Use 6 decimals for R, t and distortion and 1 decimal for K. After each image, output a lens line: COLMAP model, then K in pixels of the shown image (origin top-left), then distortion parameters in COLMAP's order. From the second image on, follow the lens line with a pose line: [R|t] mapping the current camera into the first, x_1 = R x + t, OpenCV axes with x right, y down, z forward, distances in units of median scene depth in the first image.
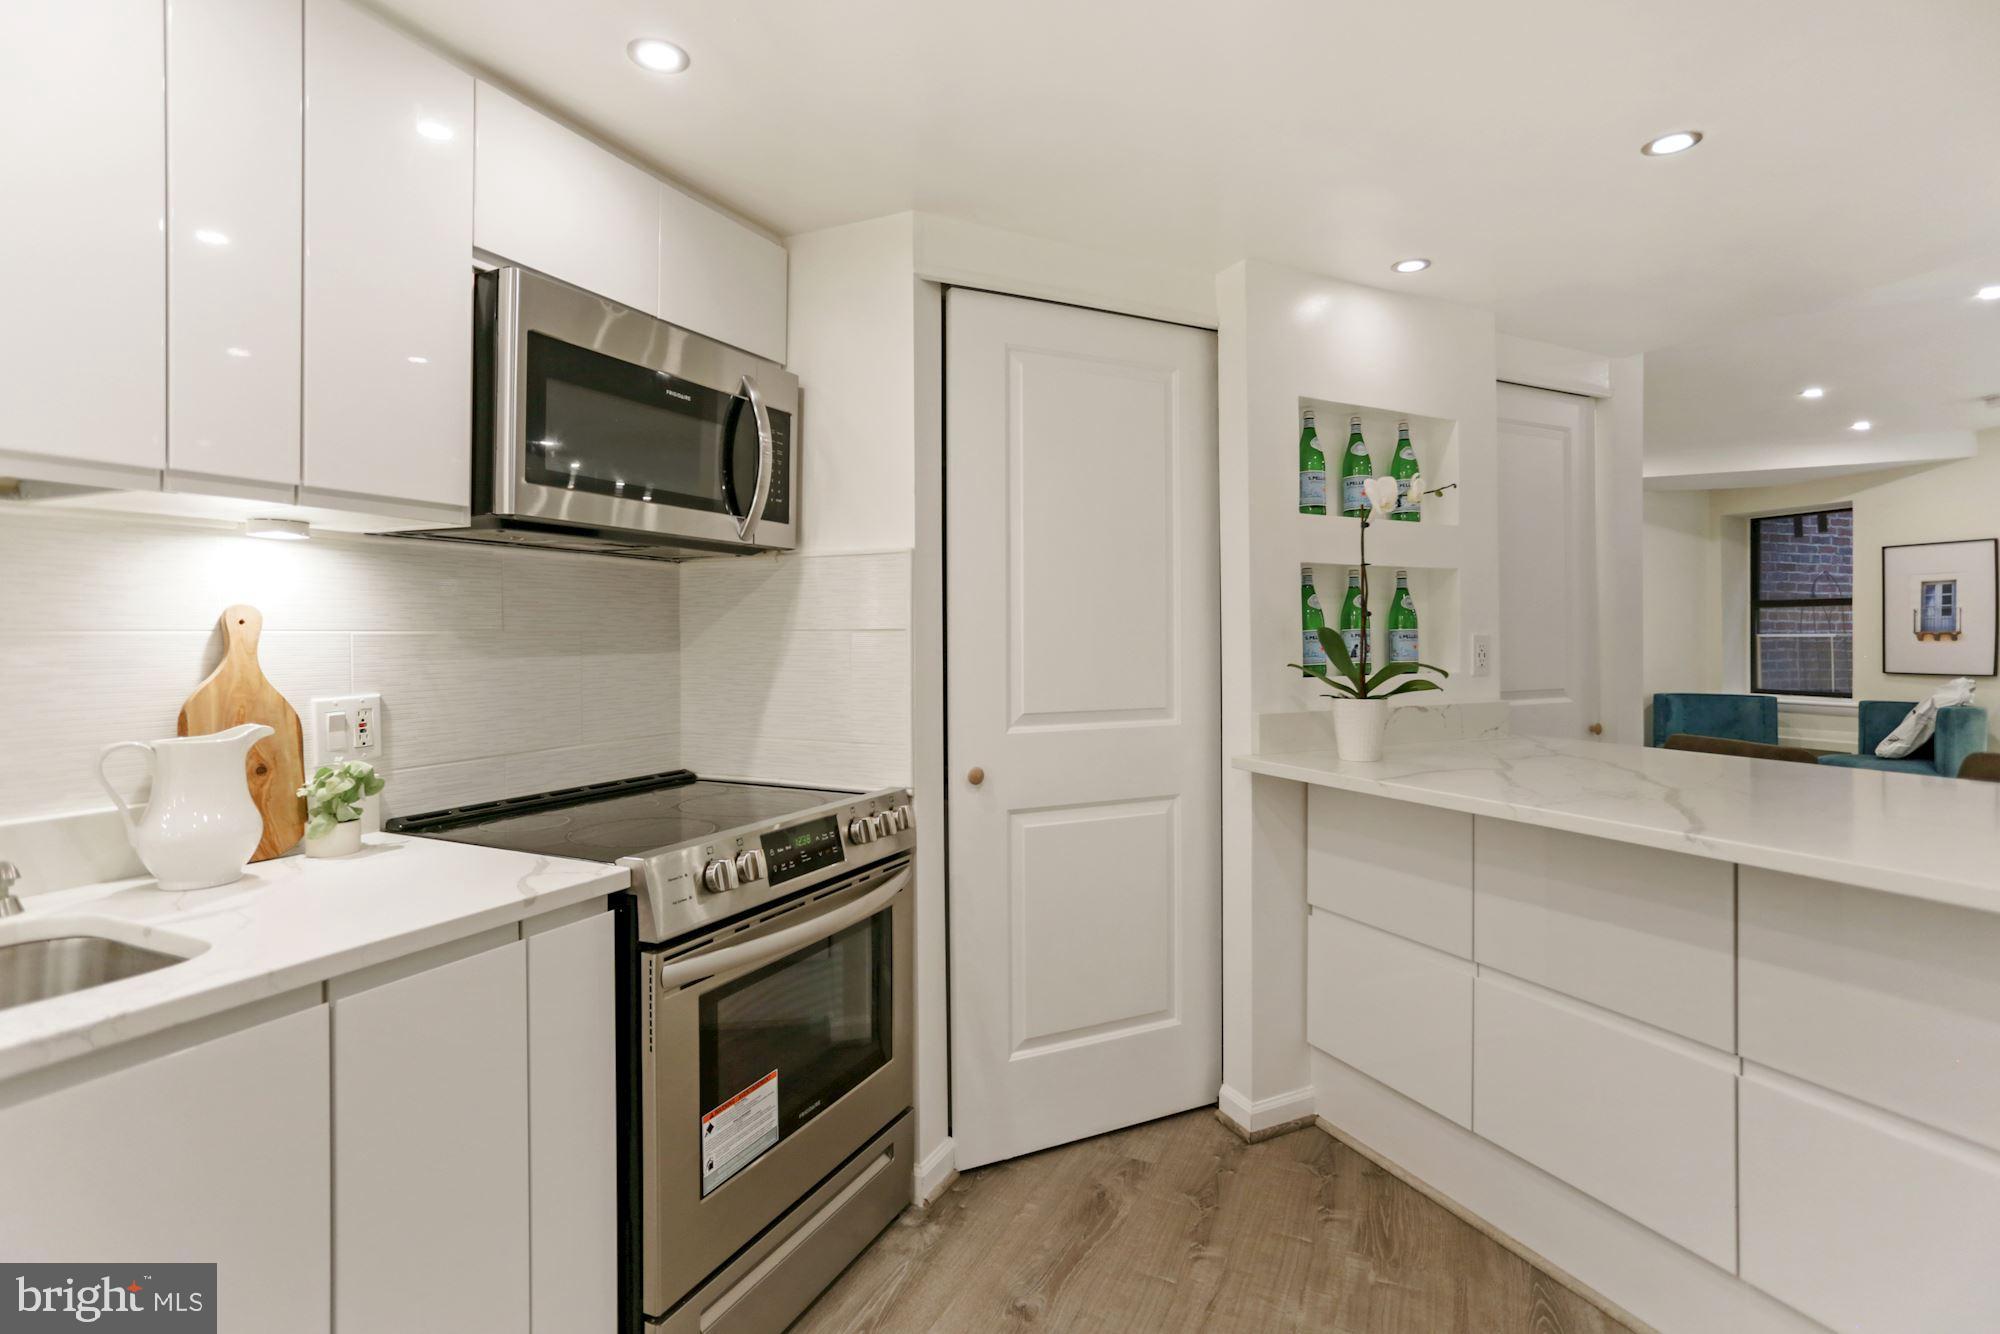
lens RADIAL K [[984.9, 0, 1000.7], [0, 984.9, 651.3], [0, 0, 1]] dist [0.000993, 0.000477]
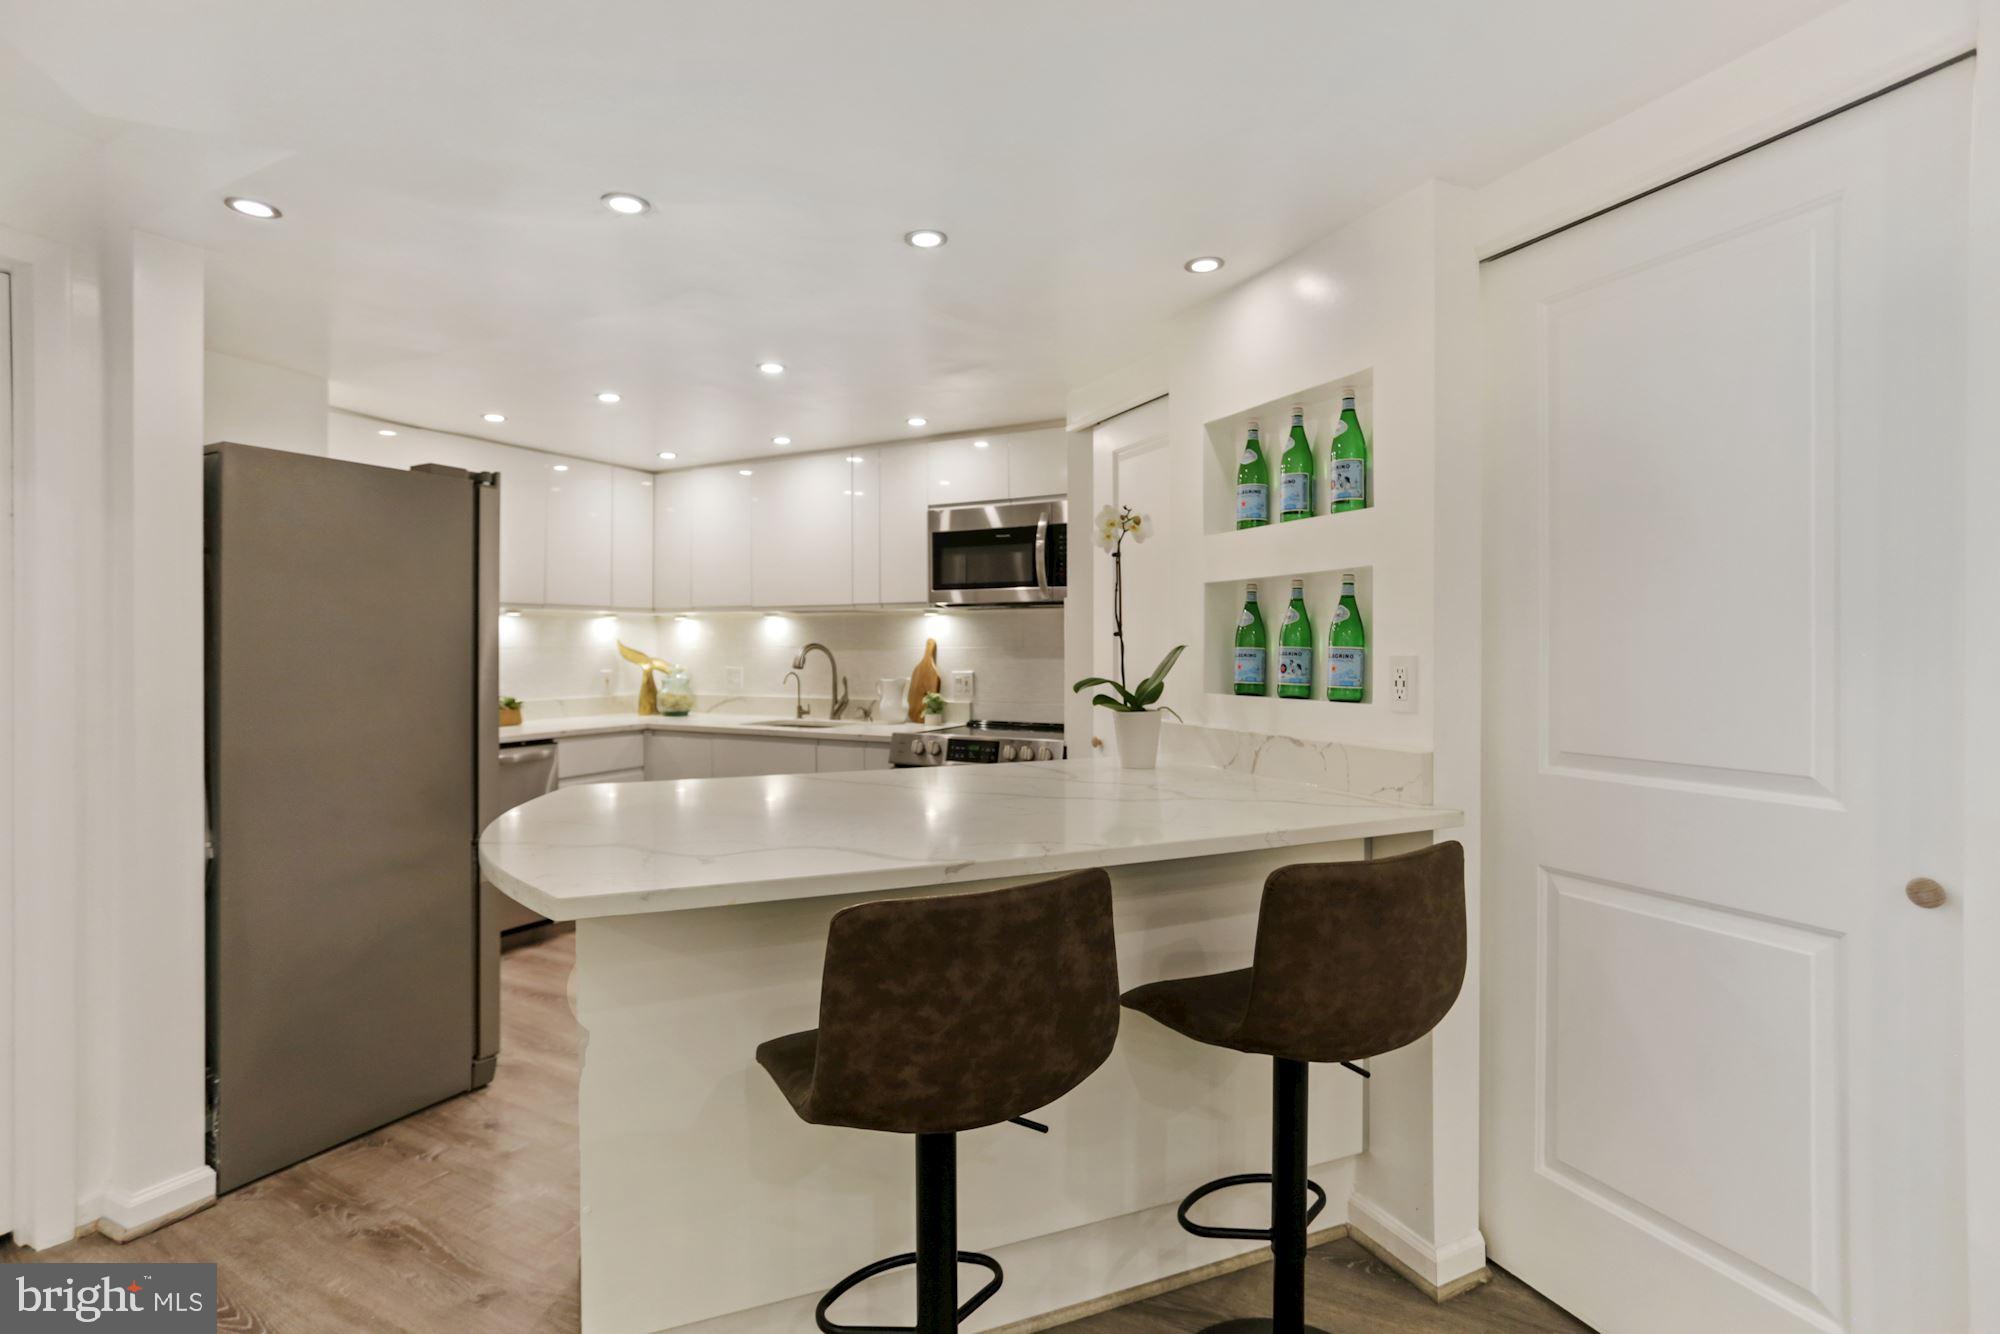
lens RADIAL K [[984.9, 0, 1000.7], [0, 984.9, 651.3], [0, 0, 1]] dist [0.000993, 0.000477]
pose [[-0.048665, 0.009918, -0.998766, 1.434934], [-0.010758, 0.999887, 0.010453, -0.026329], [0.998757, 0.011254, -0.048553, 0.901106]]
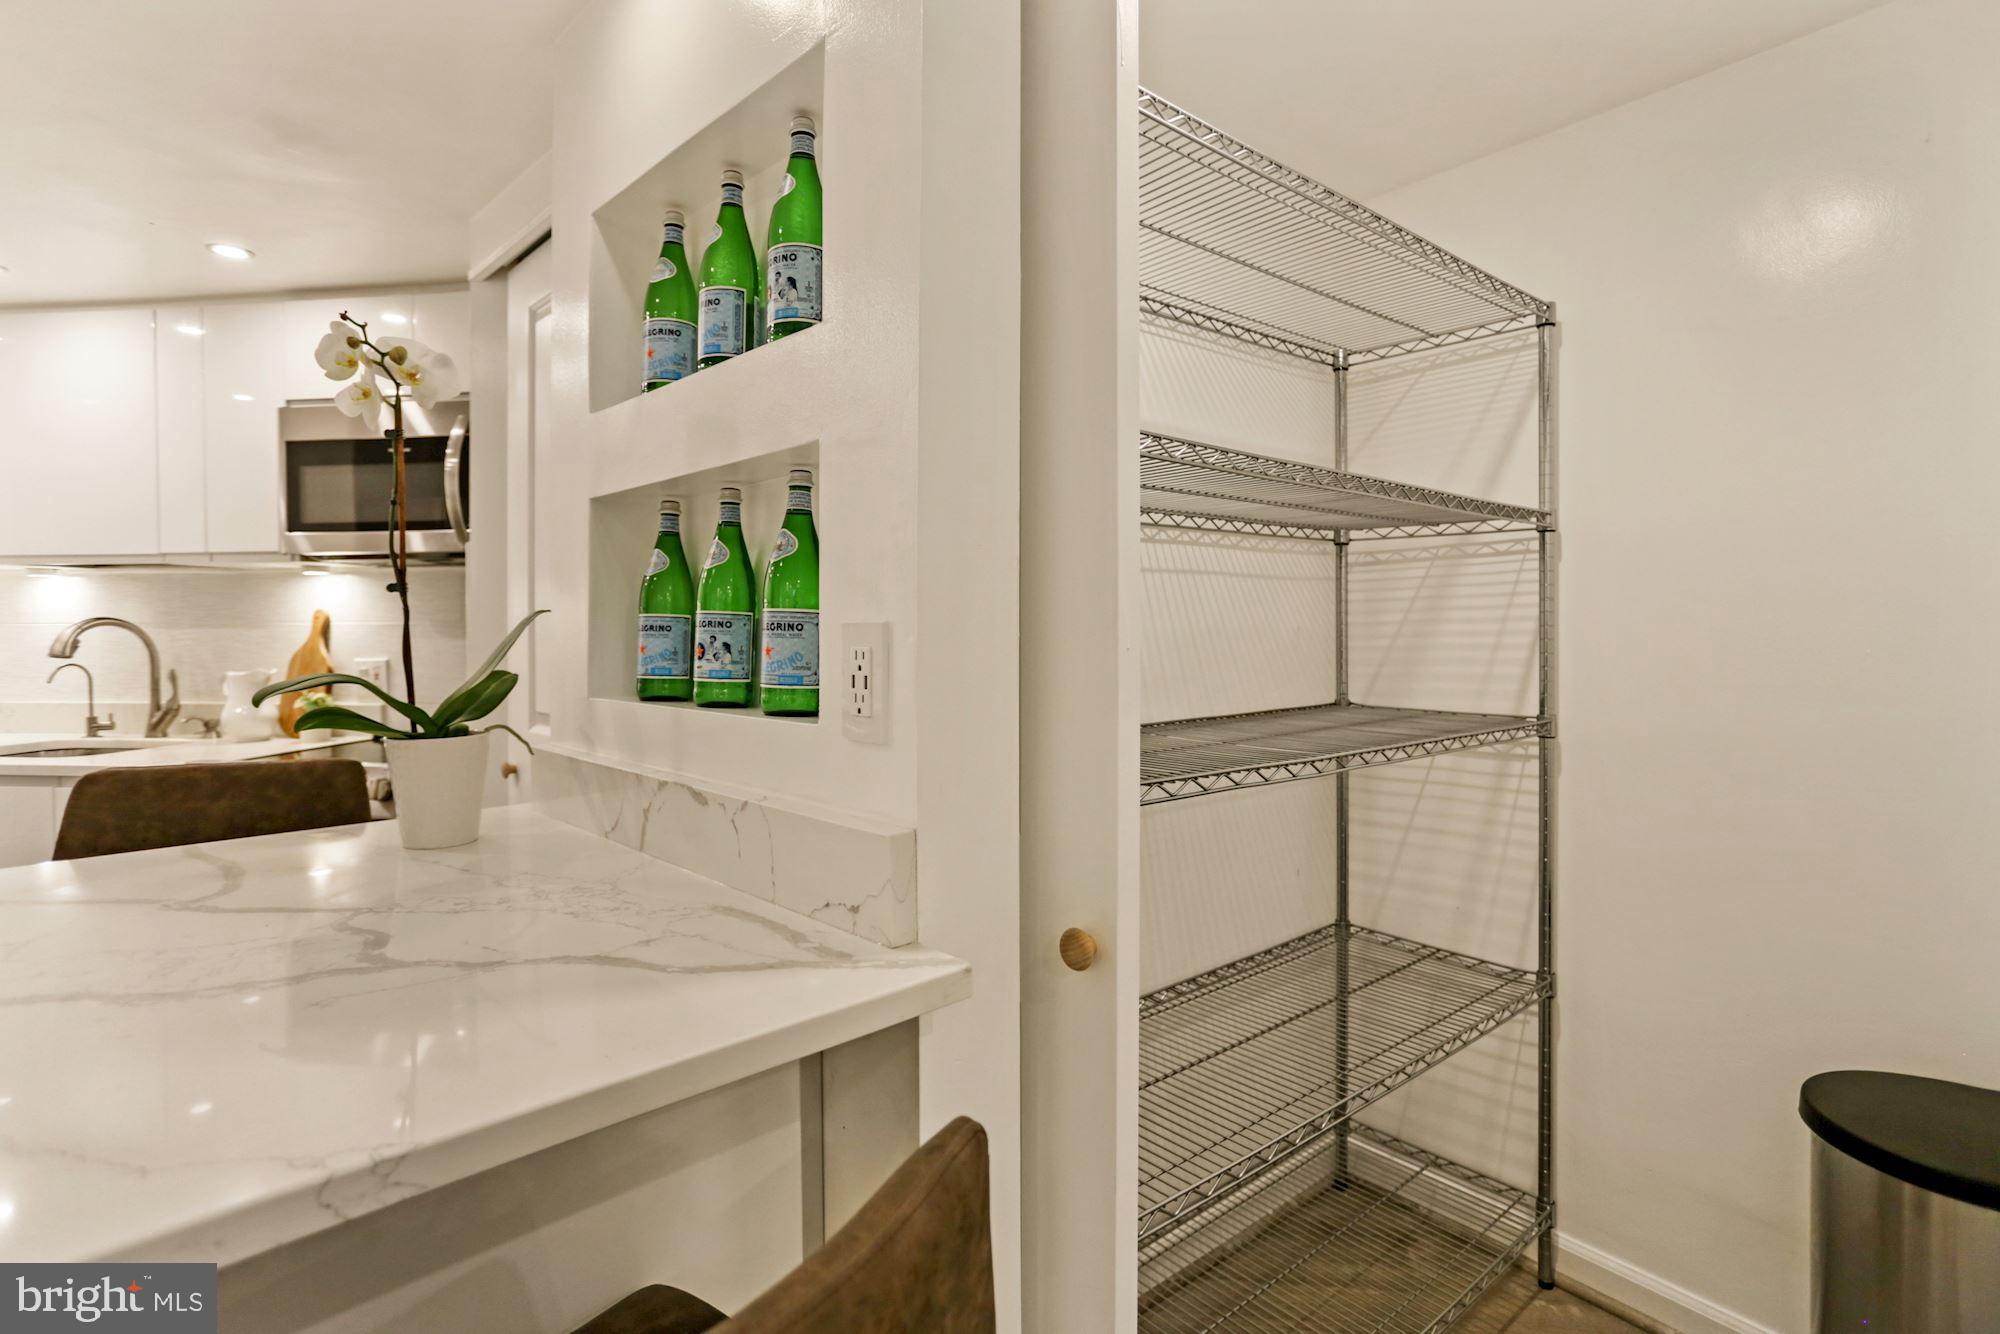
lens RADIAL K [[984.9, 0, 1000.7], [0, 984.9, 651.3], [0, 0, 1]] dist [0.000993, 0.000477]
pose [[0.307760, 0.026245, -0.951102, 0.981075], [-0.011061, 0.999651, 0.024006, -0.016259], [0.951400, 0.003132, 0.307942, 1.129249]]
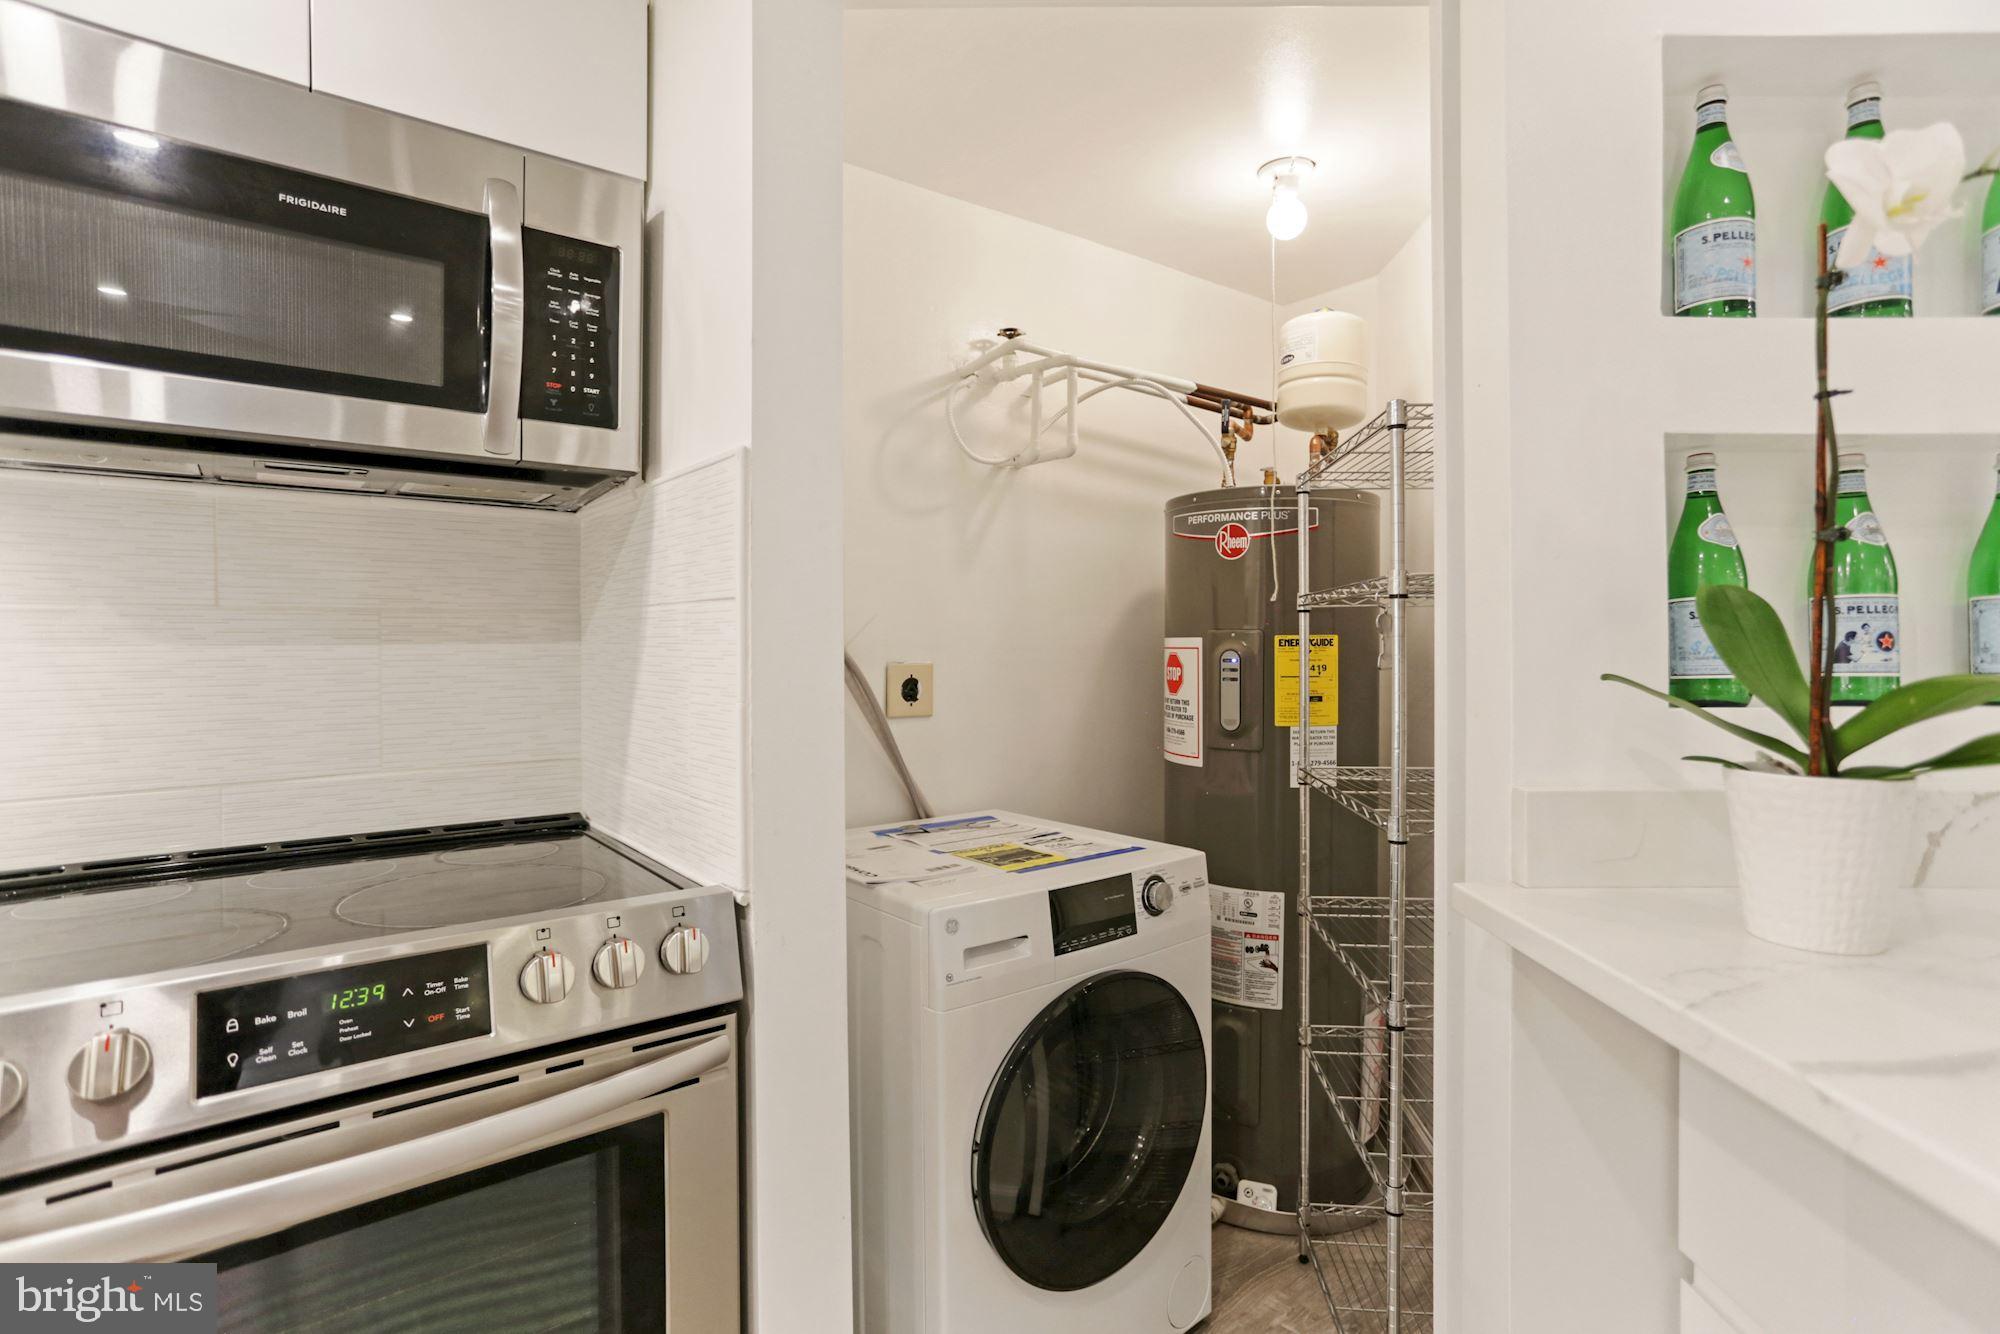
lens RADIAL K [[984.9, 0, 1000.7], [0, 984.9, 651.3], [0, 0, 1]] dist [0.000993, 0.000477]
pose [[0.893043, 0.007410, -0.449911, 0.259955], [-0.009750, 0.999948, -0.002883, 0.006482], [0.449866, 0.006962, 0.893069, 0.538222]]
